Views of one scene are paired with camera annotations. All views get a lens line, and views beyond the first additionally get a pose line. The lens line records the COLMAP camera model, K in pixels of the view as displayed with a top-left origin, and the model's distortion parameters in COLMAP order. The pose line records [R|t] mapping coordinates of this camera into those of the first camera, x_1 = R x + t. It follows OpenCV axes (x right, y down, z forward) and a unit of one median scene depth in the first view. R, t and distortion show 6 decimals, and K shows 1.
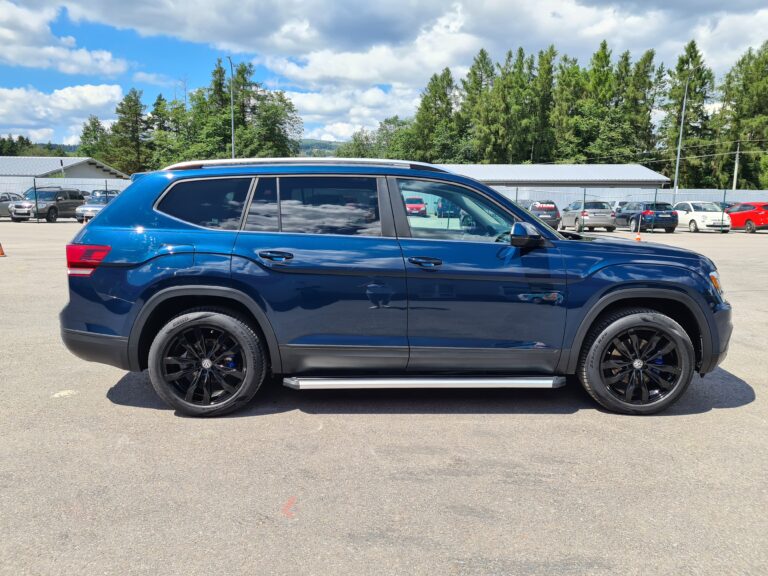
lens RADIAL K [[585.4, 0, 384.0], [0, 585.4, 288.0], [0, 0, 1]] dist [0.058841, -0.073752]
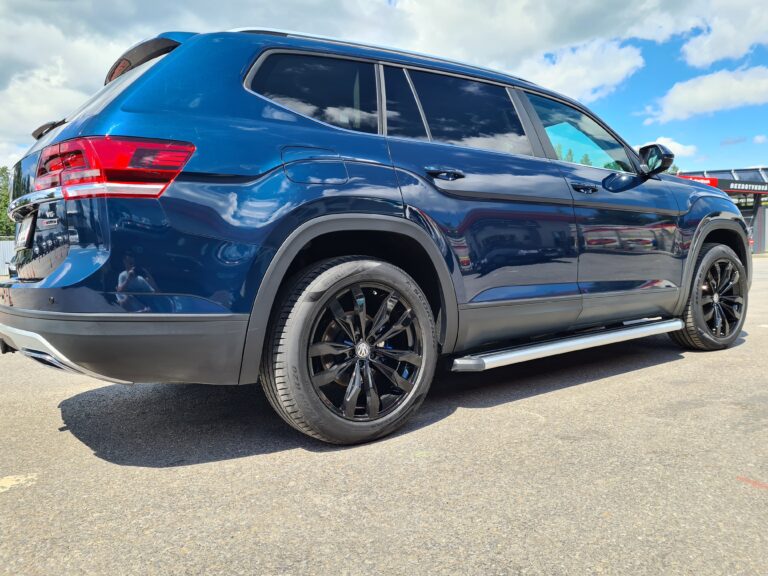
lens RADIAL K [[585.4, 0, 384.0], [0, 585.4, 288.0], [0, 0, 1]] dist [0.058841, -0.073752]
pose [[0.820553, -0.064573, 0.567911, -0.611286], [0.124869, 0.989849, -0.067869, 0.108860], [-0.557764, 0.126604, 0.820287, 0.489291]]
